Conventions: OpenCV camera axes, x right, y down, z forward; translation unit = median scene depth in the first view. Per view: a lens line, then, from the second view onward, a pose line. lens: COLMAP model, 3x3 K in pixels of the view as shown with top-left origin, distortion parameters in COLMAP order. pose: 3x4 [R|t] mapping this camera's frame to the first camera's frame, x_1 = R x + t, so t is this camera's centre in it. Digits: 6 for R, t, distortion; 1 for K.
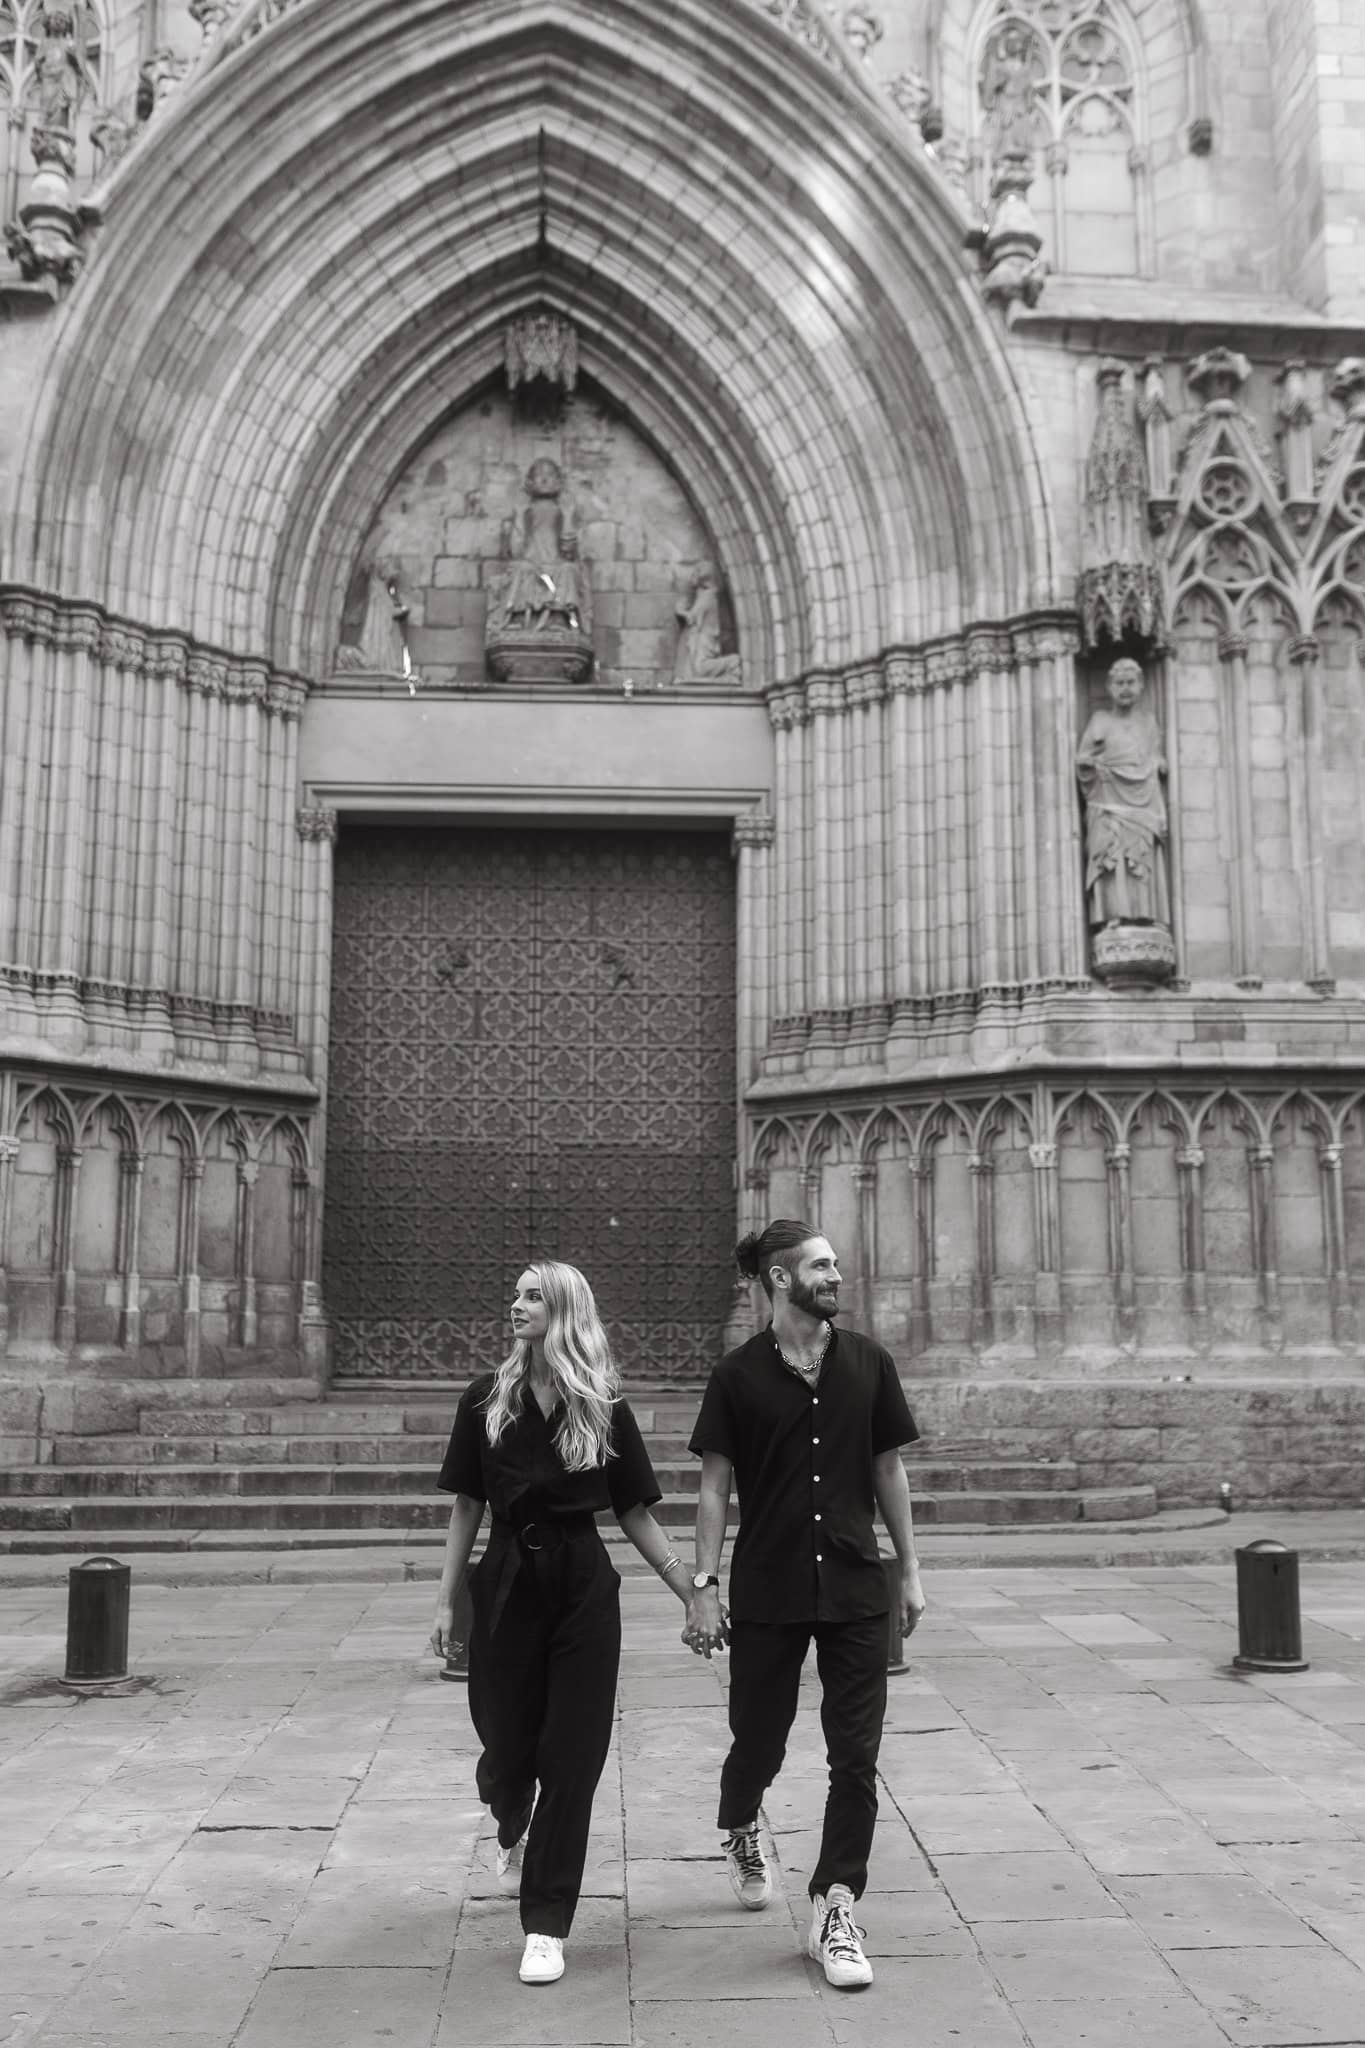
lens RADIAL K [[1934.6, 0, 693.6], [0, 1934.6, 1044.4], [0, 0, 1]] dist [0.005042, -0.004406]
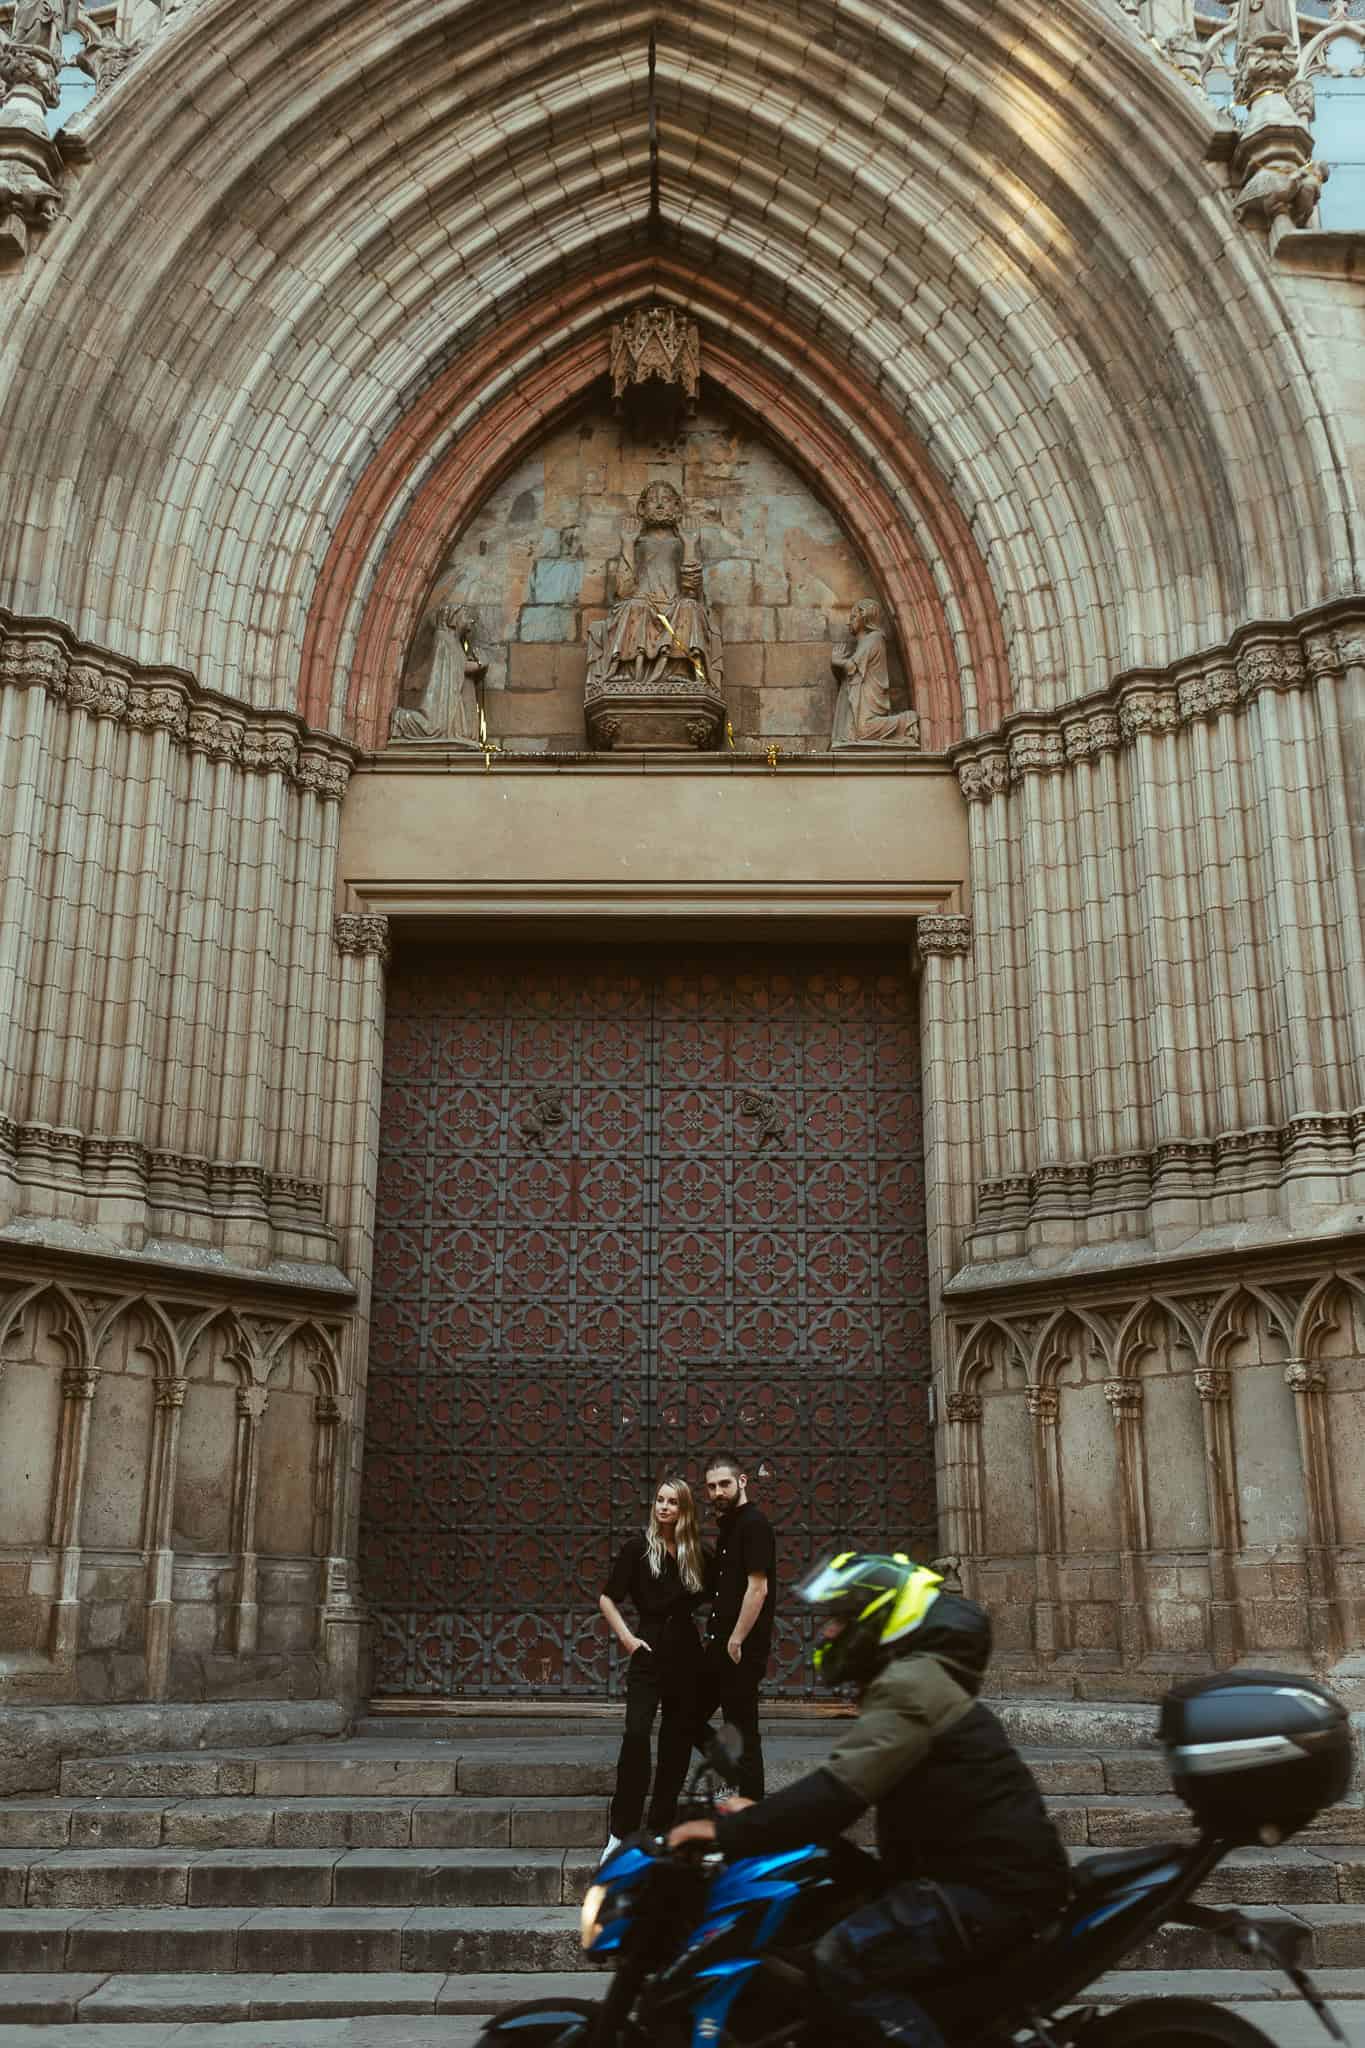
lens RADIAL K [[1934.6, 0, 693.6], [0, 1934.6, 1044.4], [0, 0, 1]] dist [0.005042, -0.004406]
pose [[0.997761, -0.018909, -0.064152, -0.018889], [0.010036, 0.990671, -0.135908, 0.033612], [0.066124, 0.134960, 0.988642, 0.279946]]
